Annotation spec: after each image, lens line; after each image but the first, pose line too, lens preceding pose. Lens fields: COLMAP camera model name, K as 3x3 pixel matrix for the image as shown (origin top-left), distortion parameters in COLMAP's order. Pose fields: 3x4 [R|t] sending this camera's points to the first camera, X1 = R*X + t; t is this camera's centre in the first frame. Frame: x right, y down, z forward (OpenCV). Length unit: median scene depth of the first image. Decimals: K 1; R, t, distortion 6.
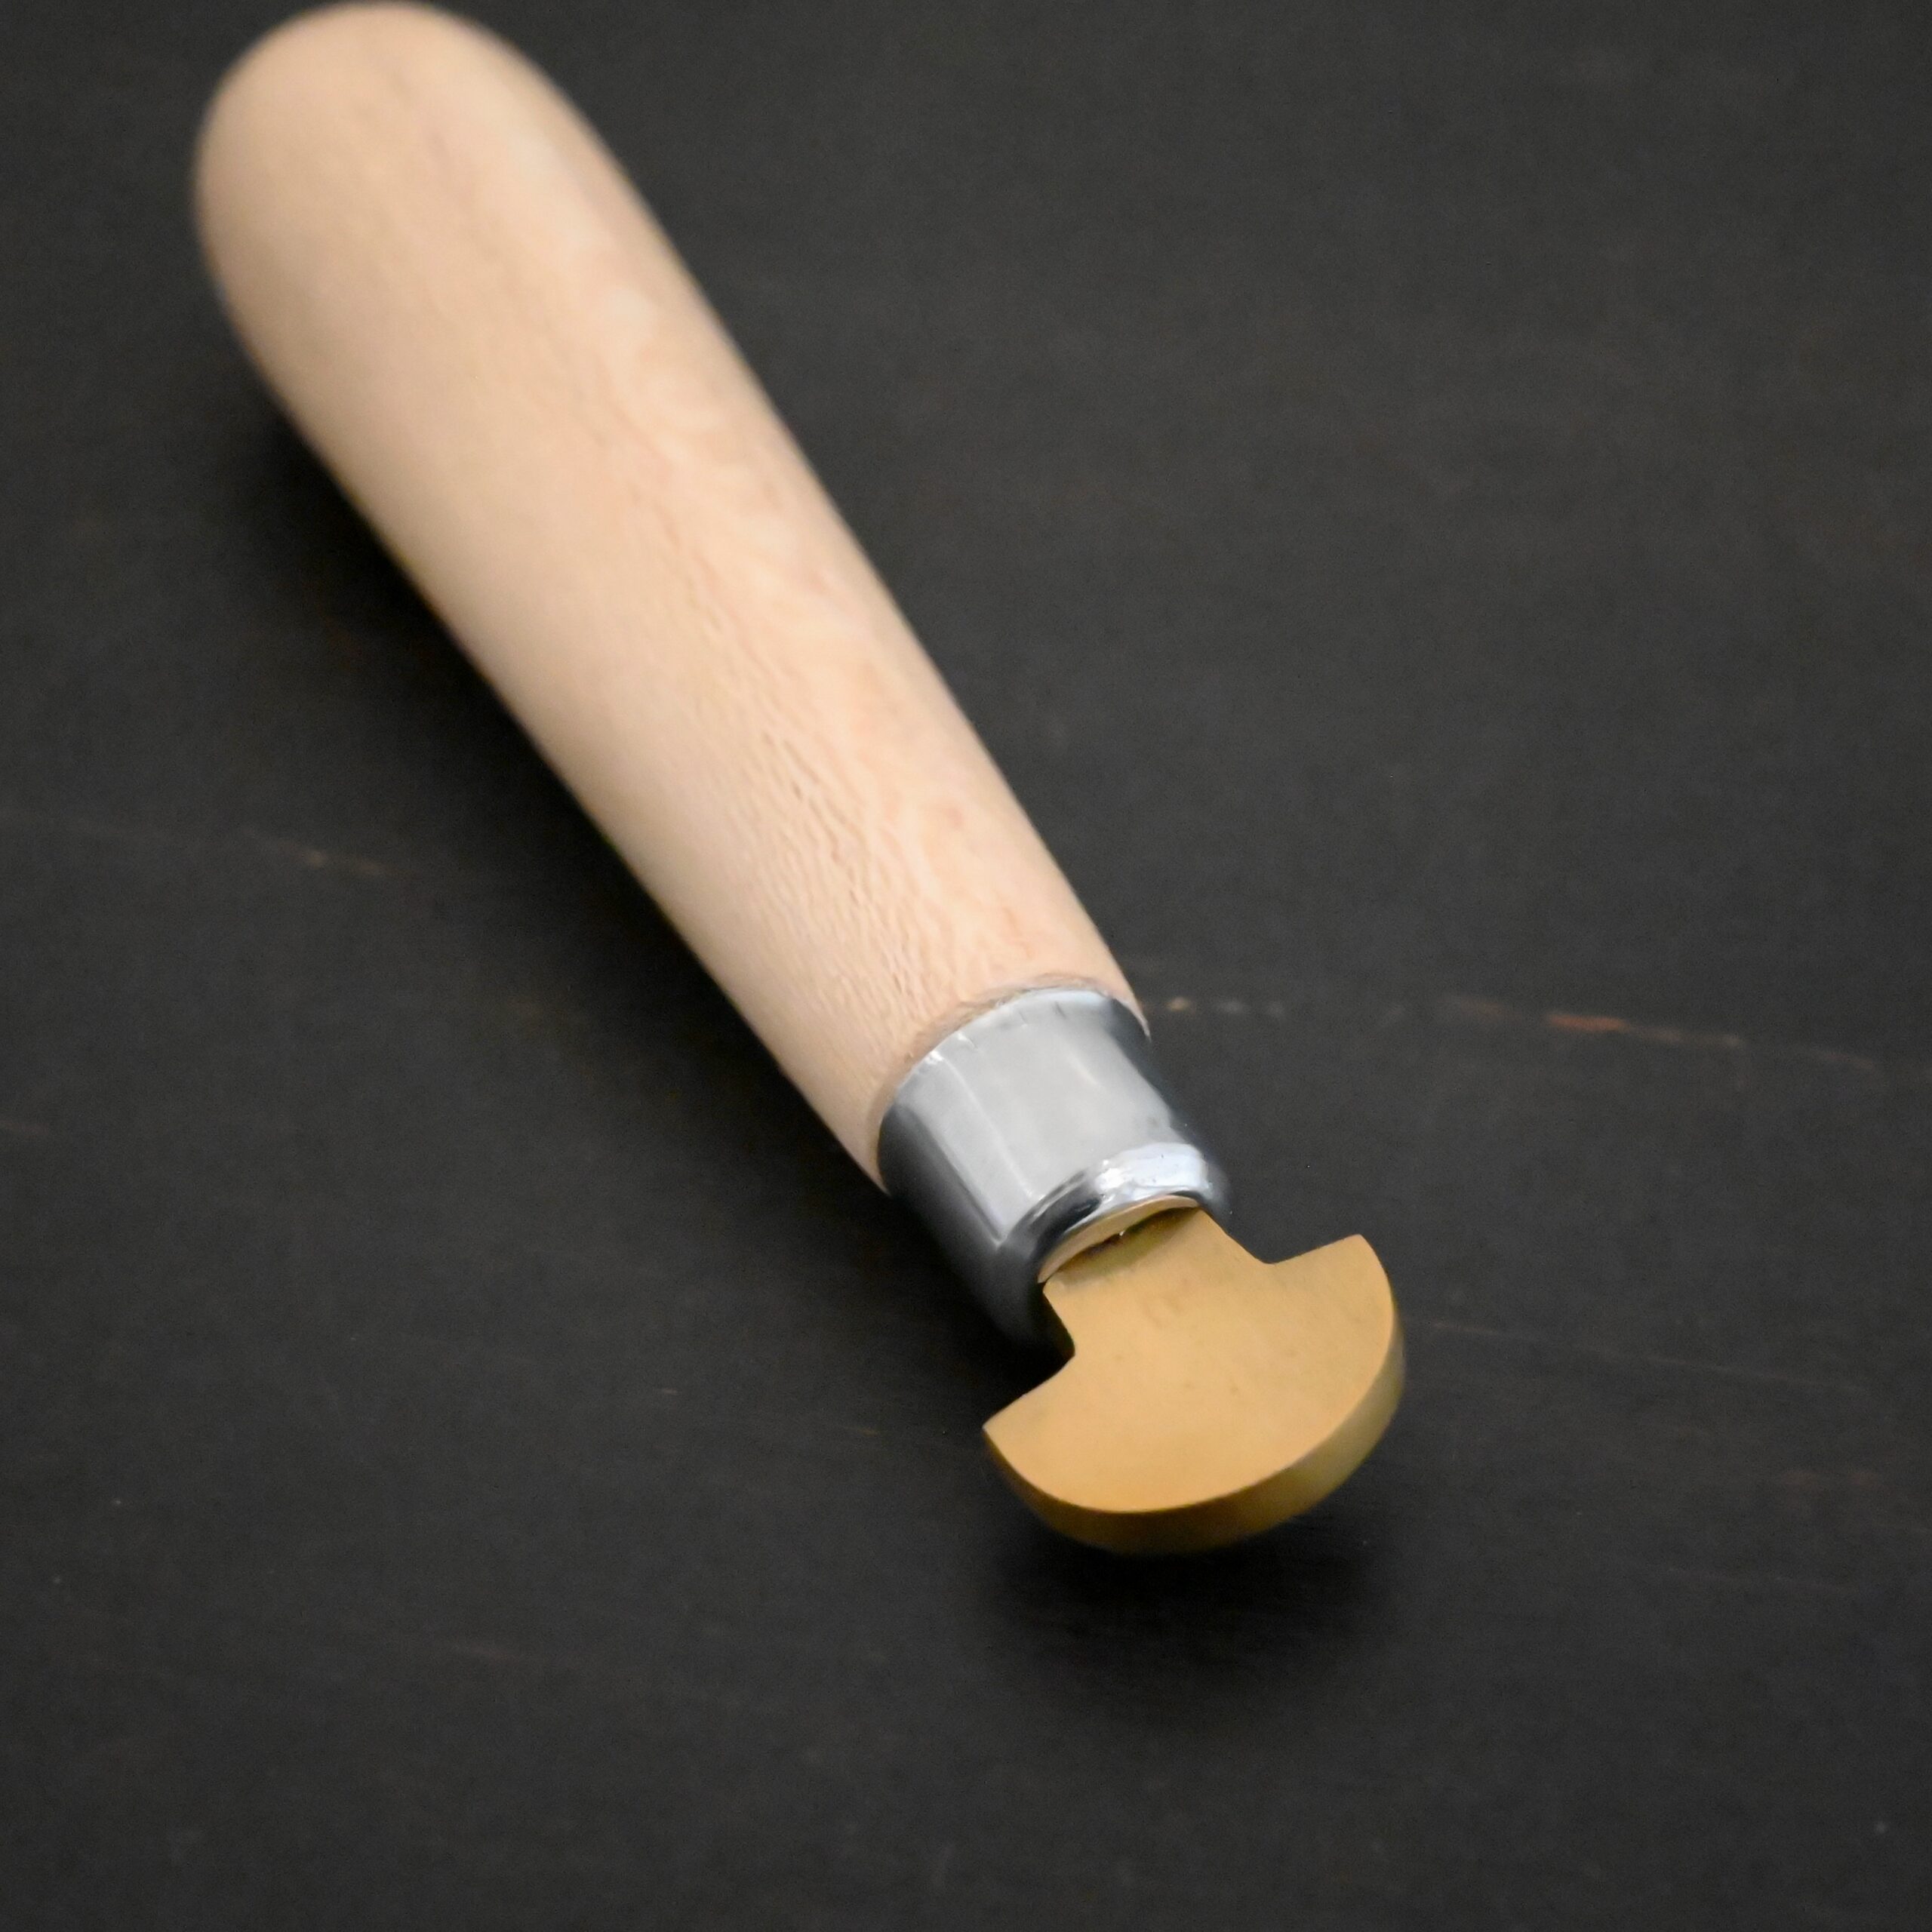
lens RADIAL K [[6859.3, 0, 966.7], [0, 6859.3, 966.5], [0, 0, 1]] dist [-0.125248, 0.000000]
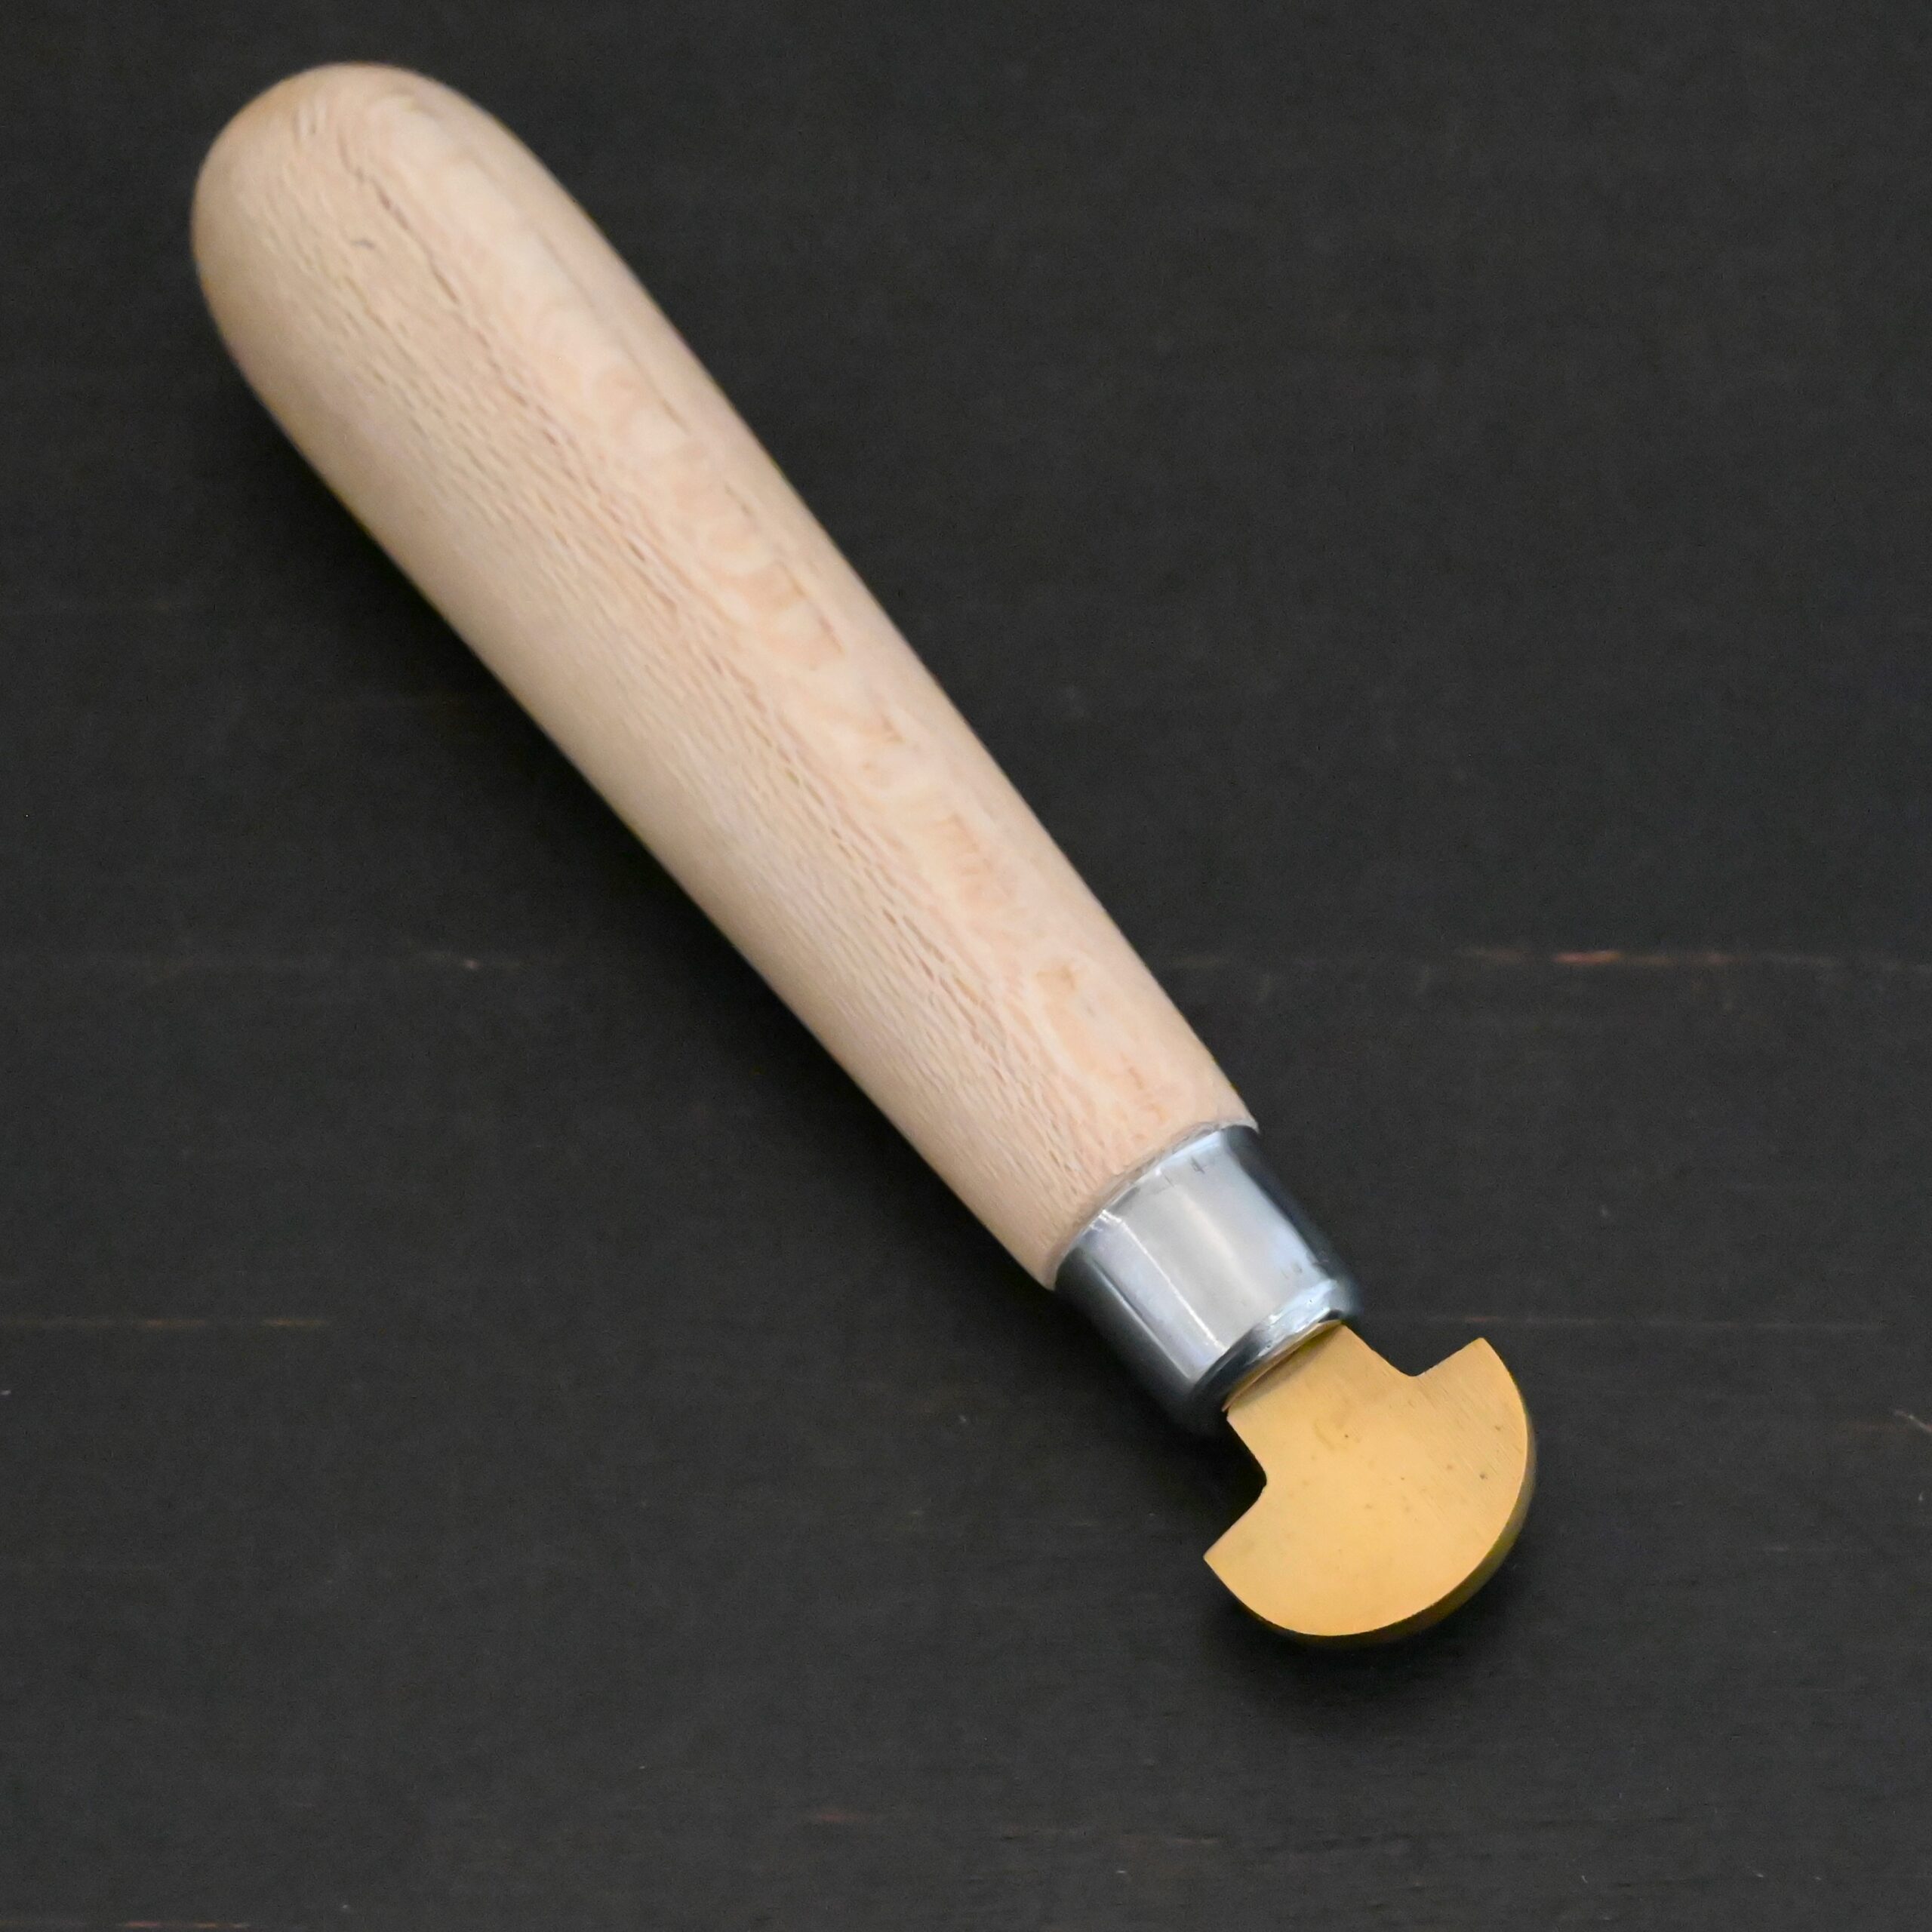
lens RADIAL K [[6859.3, 0, 975.9], [0, 6859.3, 962.8], [0, 0, 1]] dist [-0.125248, 0.000000]
pose [[0.982862, -0.174062, 0.060708, -0.087860], [0.140938, 0.921786, 0.361174, -0.449767], [-0.118826, -0.346428, 0.930520, -0.080335]]
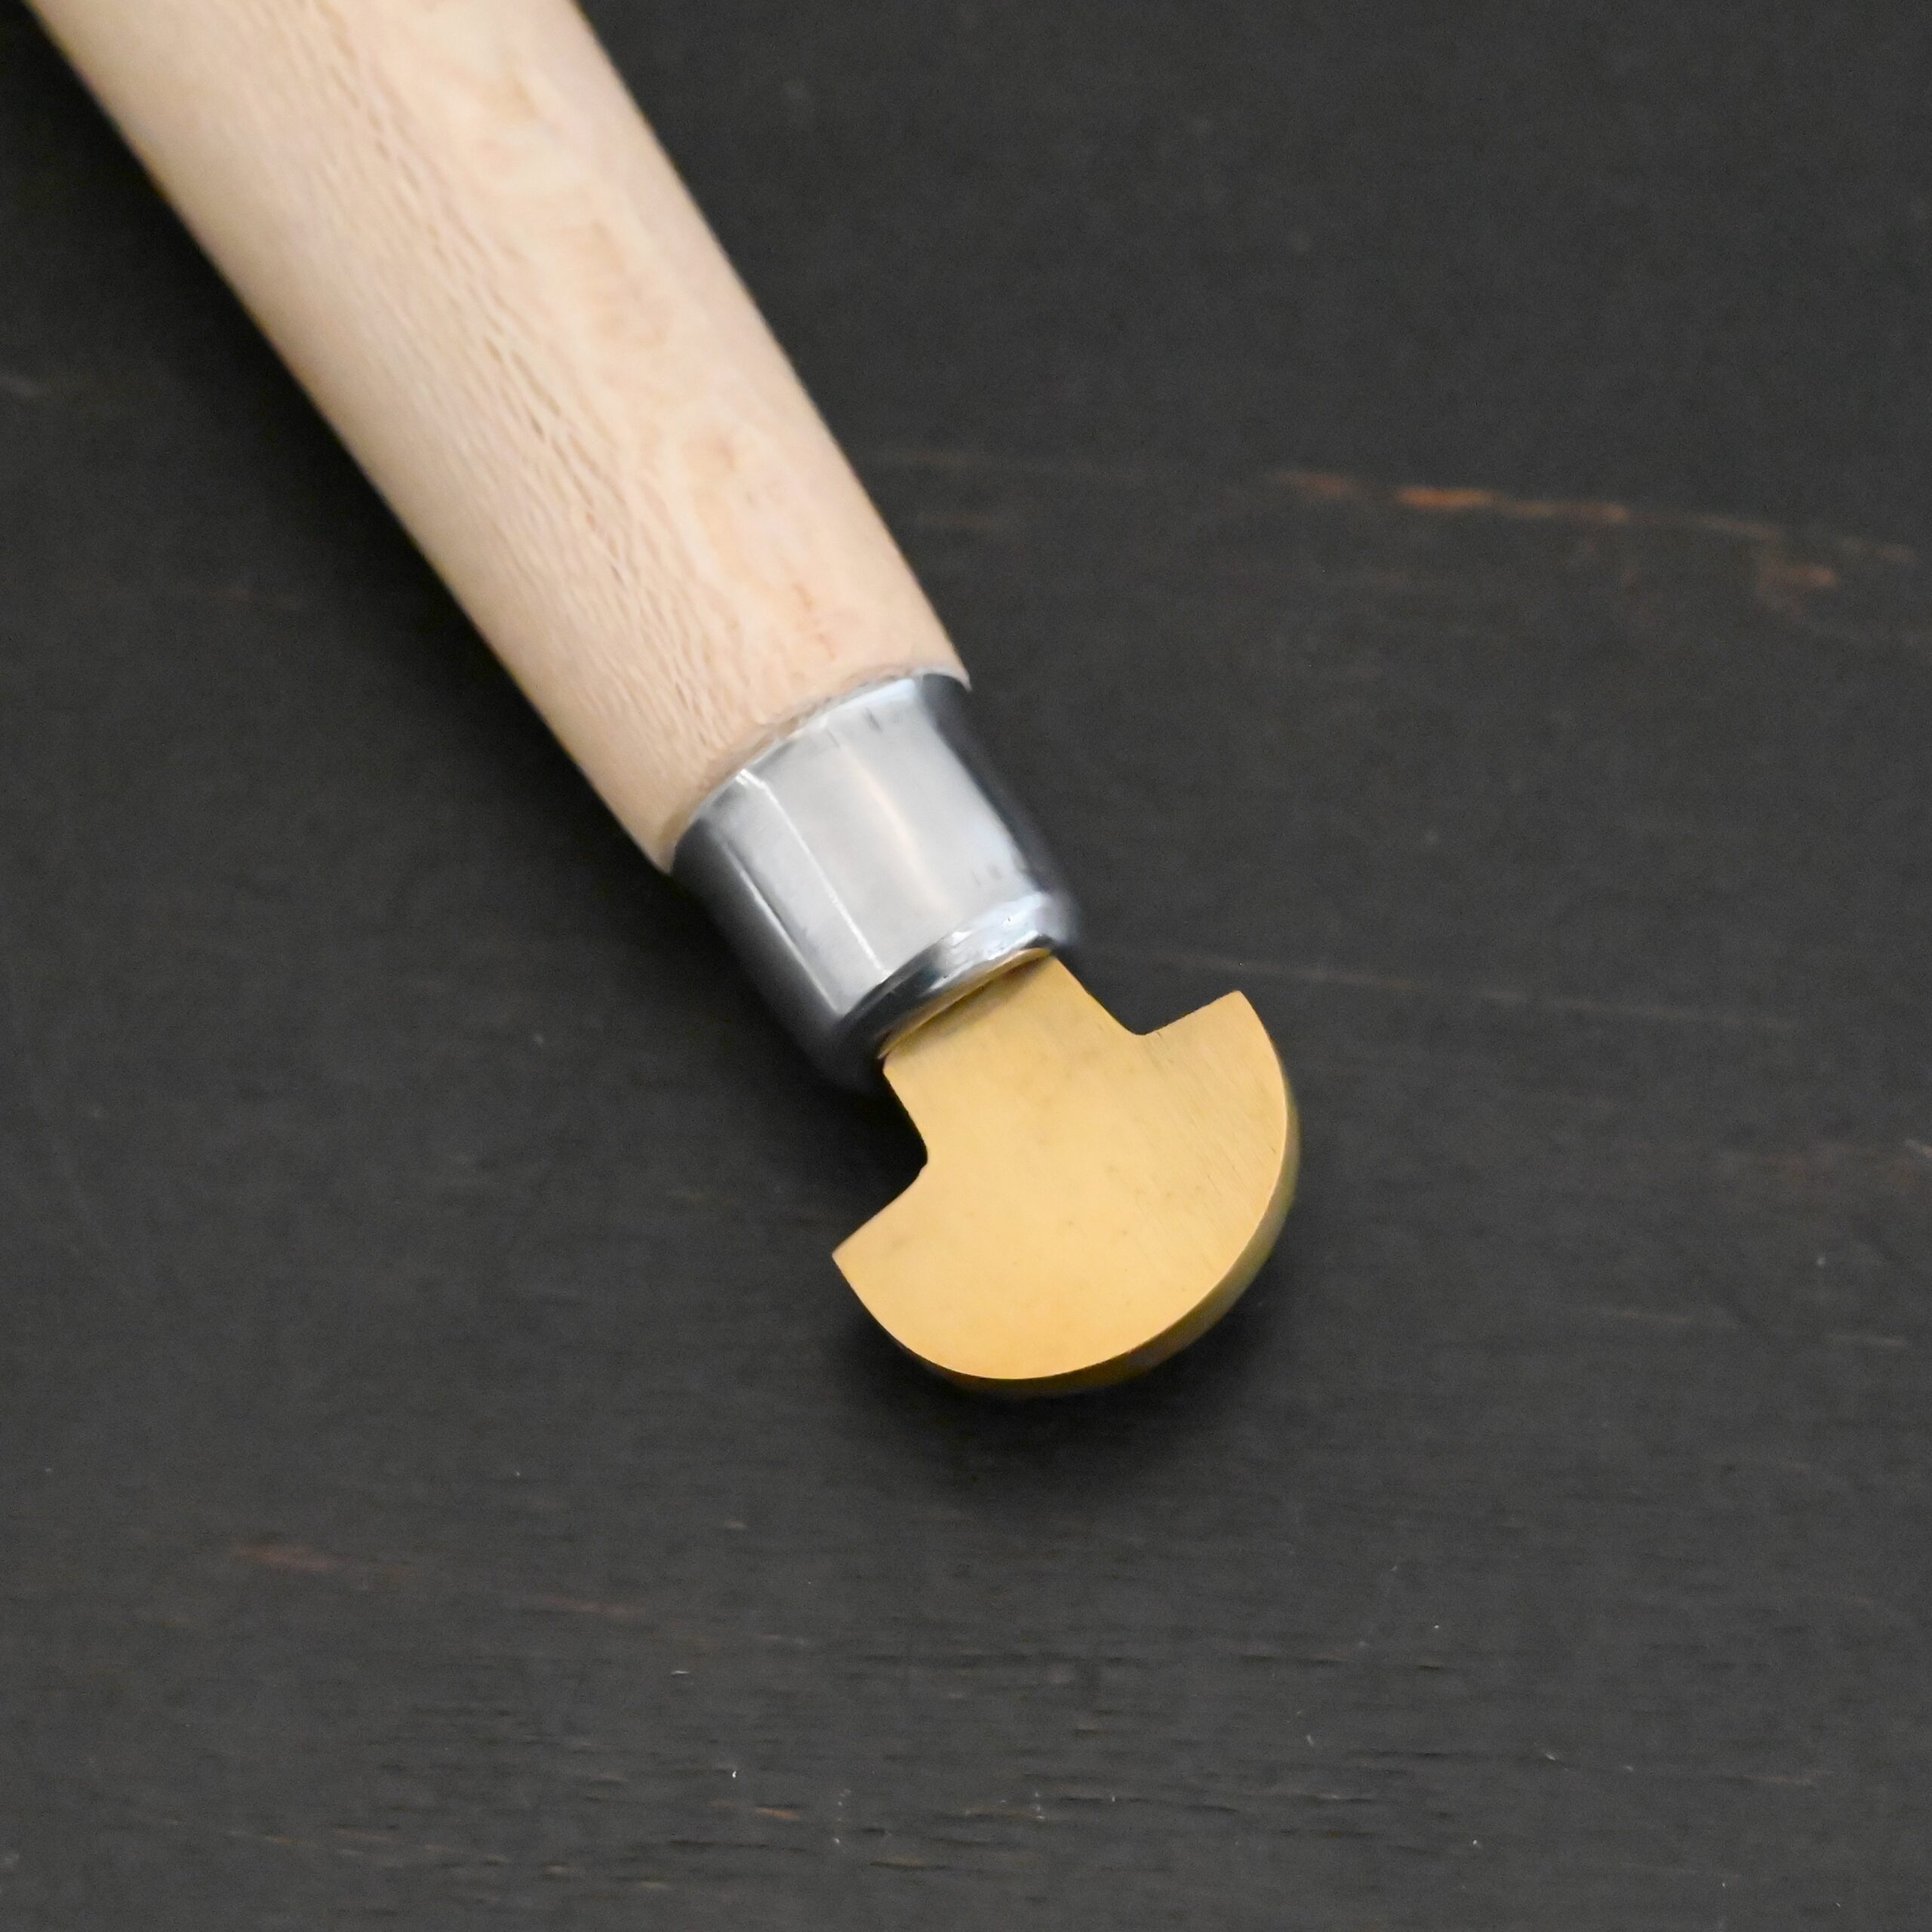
lens RADIAL K [[6859.3, 0, 959.5], [0, 6859.3, 964.7], [0, 0, 1]] dist [-0.125248, 0.000000]
pose [[0.994685, -0.089346, 0.051185, -0.022192], [0.060444, 0.909077, 0.412219, -0.316178], [-0.083361, -0.406934, 0.909646, 0.196761]]
